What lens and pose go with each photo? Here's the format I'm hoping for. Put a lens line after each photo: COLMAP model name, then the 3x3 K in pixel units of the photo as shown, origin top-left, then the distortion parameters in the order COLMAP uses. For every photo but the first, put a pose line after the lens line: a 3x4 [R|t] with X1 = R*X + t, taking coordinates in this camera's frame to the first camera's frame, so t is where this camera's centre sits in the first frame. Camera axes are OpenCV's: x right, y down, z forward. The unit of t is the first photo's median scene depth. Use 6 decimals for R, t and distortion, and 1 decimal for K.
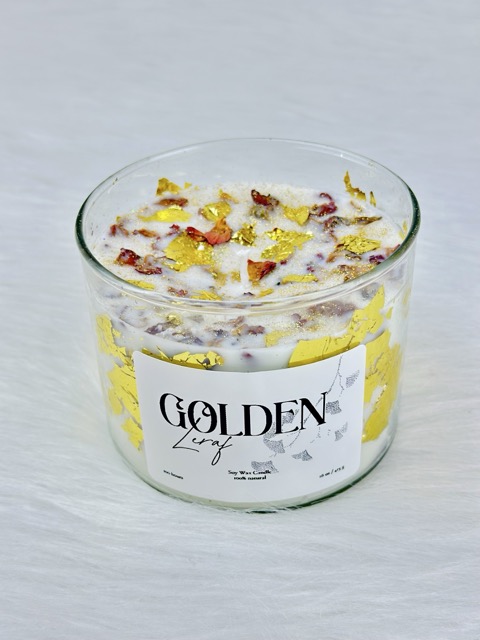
lens RADIAL K [[914.5, 0, 240.0], [0, 914.5, 320.0], [0, 0, 1]] dist [0.109651, -0.091419]
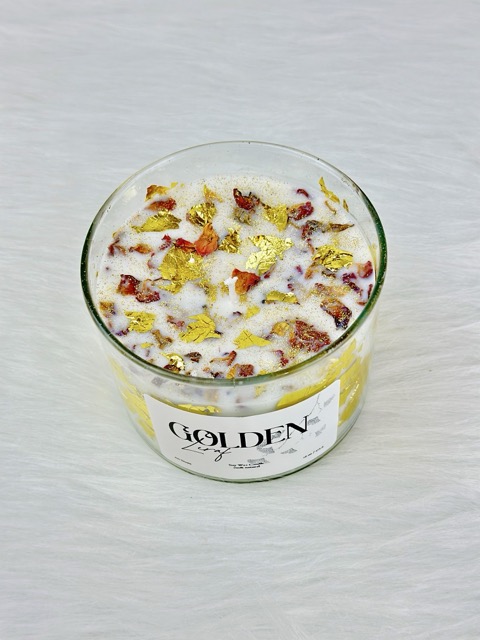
lens RADIAL K [[914.5, 0, 240.0], [0, 914.5, 320.0], [0, 0, 1]] dist [0.109651, -0.091419]
pose [[0.998433, -0.055427, 0.007735, 0.003213], [0.049148, 0.934513, 0.352519, -0.417755], [-0.026767, -0.351587, 0.935773, -0.068032]]
